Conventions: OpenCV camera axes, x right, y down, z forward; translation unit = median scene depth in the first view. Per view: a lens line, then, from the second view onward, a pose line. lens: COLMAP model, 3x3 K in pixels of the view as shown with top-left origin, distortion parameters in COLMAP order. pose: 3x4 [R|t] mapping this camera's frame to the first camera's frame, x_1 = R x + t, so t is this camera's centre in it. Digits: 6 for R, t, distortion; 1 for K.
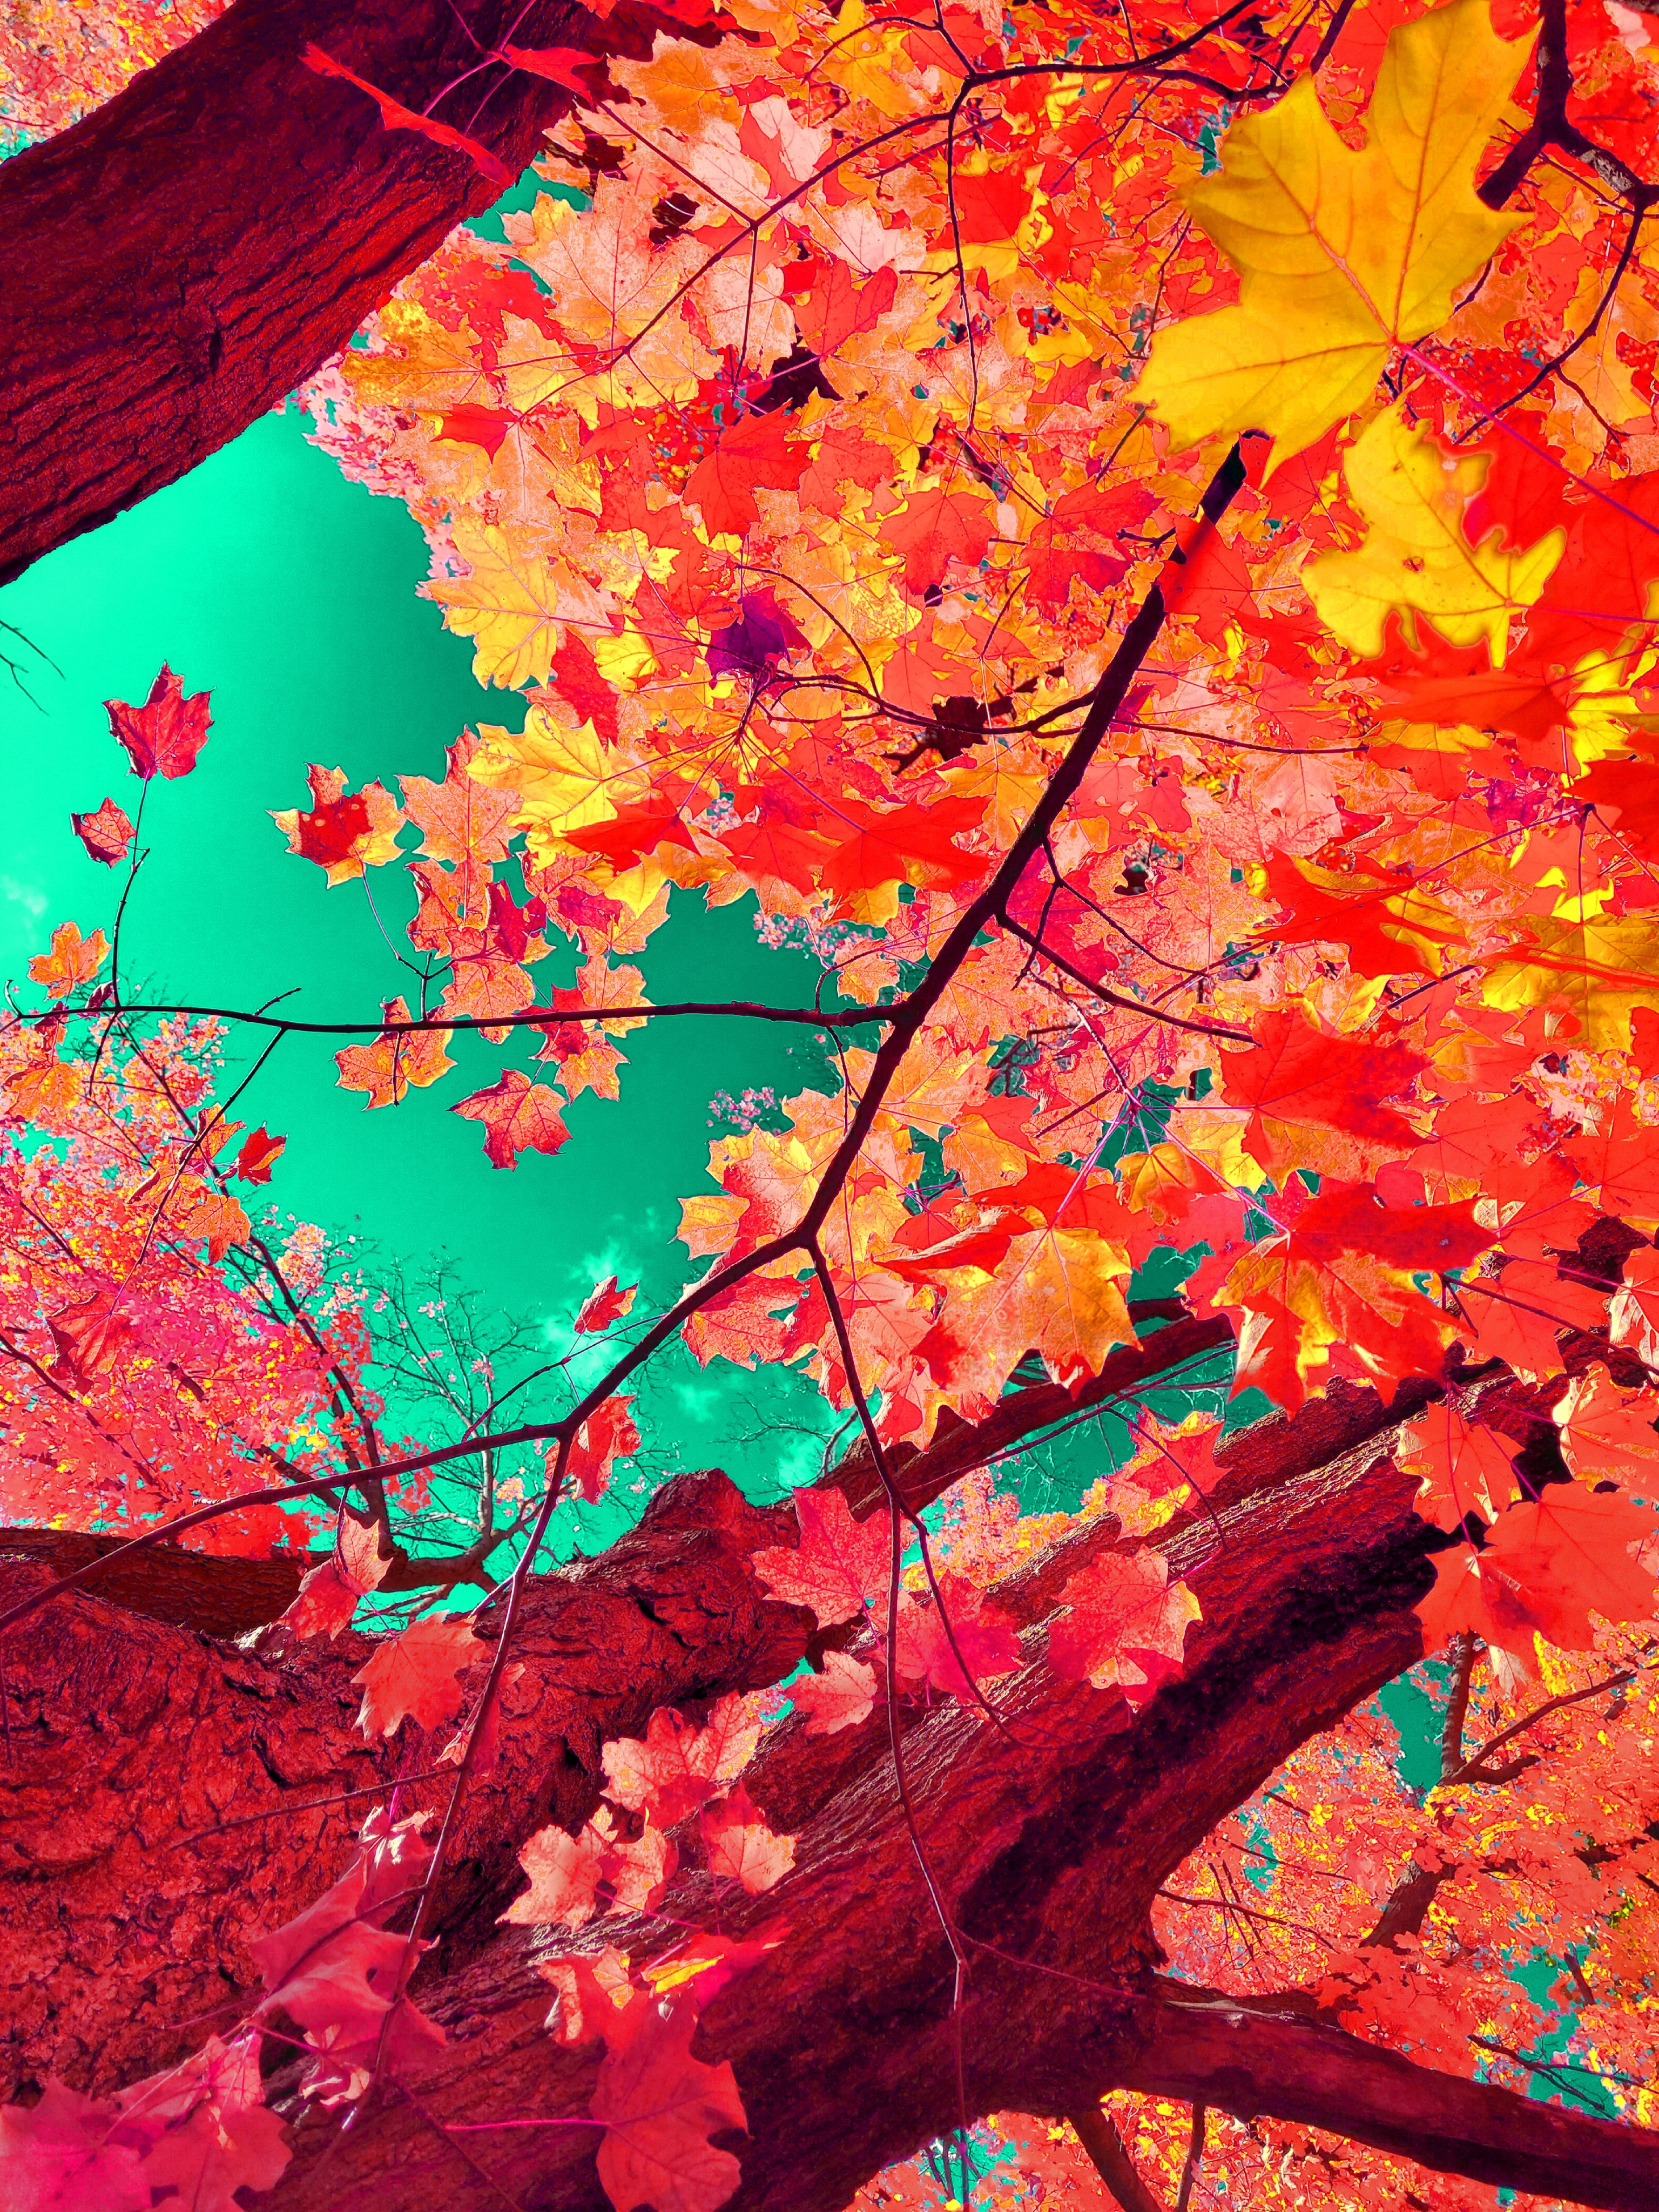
lens RADIAL K [[1601.9, 0, 842.7], [0, 1601.9, 1088.3], [0, 0, 1]] dist [0.088417, -0.100645]
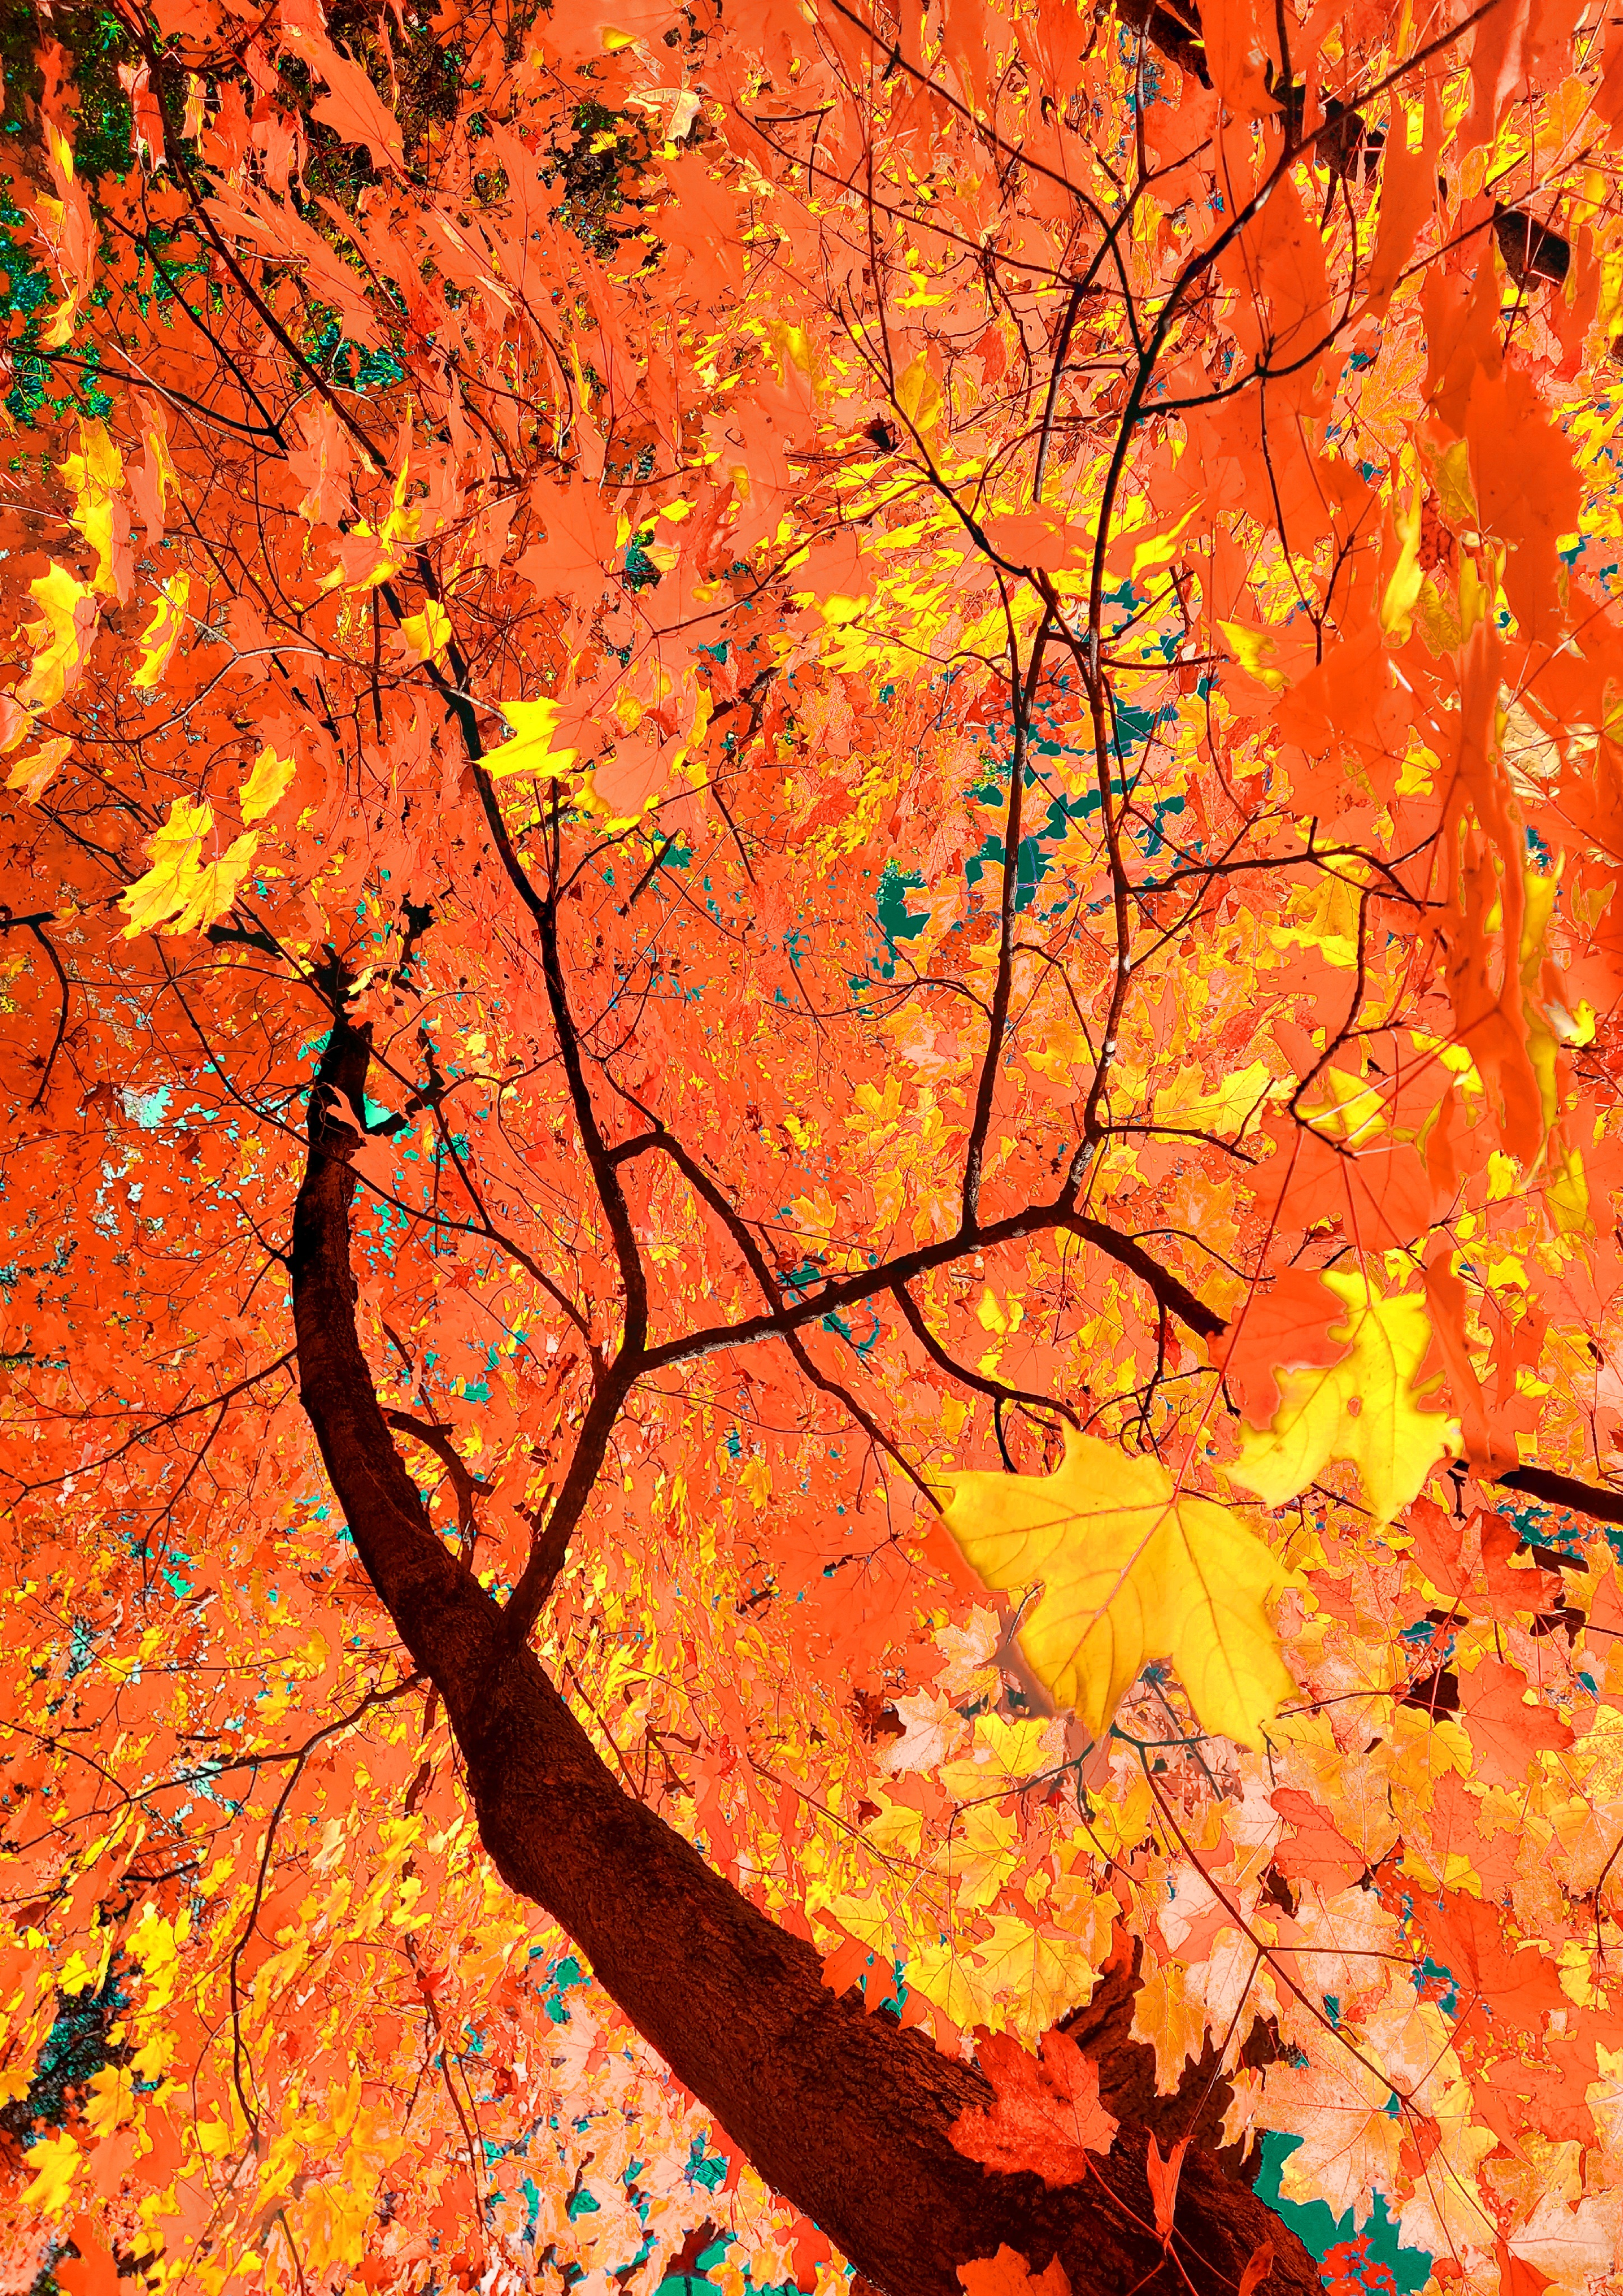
lens RADIAL K [[1637.2, 0, 862.5], [0, 1637.2, 1156.9], [0, 0, 1]] dist [0.093261, -0.100974]
pose [[-0.120474, -0.929393, 0.348877, 0.069827], [0.741016, -0.318051, -0.591386, 0.059100], [0.660591, 0.187277, 0.727012, -0.019199]]
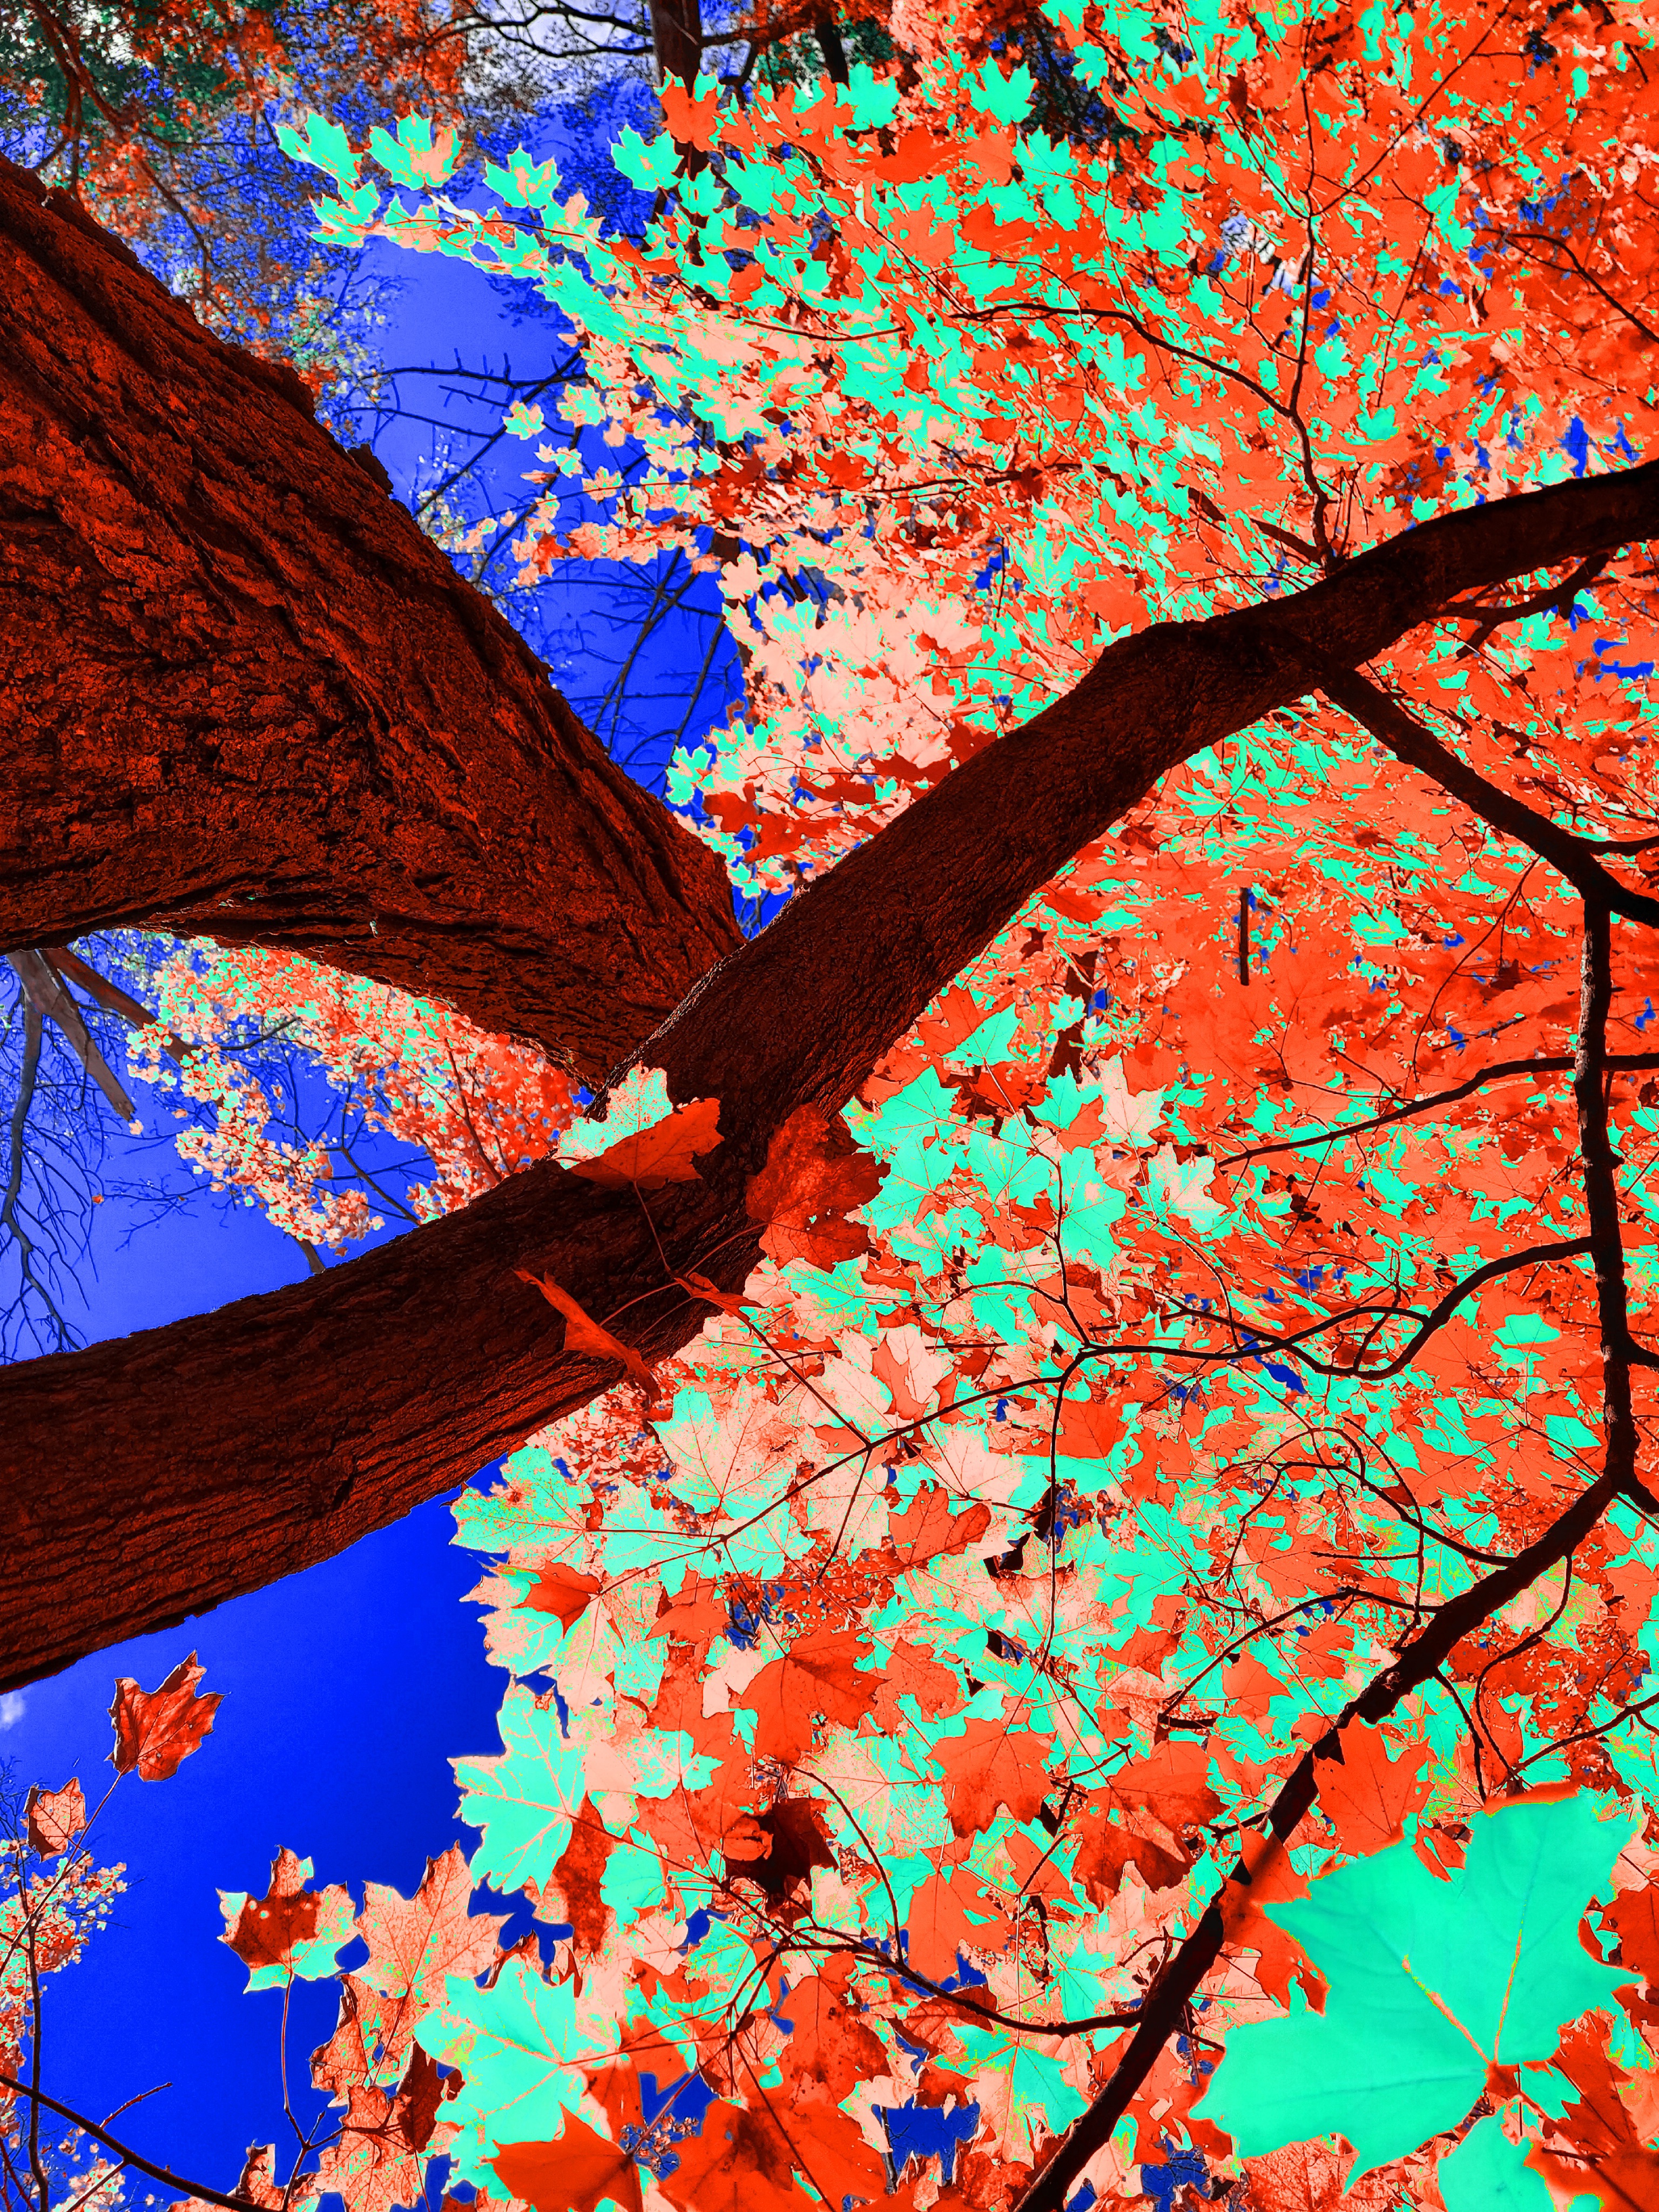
lens RADIAL K [[1580.5, 0, 825.8], [0, 1580.5, 1094.9], [0, 0, 1]] dist [0.092715, -0.101863]
pose [[0.974499, 0.201863, -0.097999, -0.024875], [-0.222922, 0.820975, -0.525648, -0.152209], [-0.025654, 0.534089, 0.845039, -0.014449]]
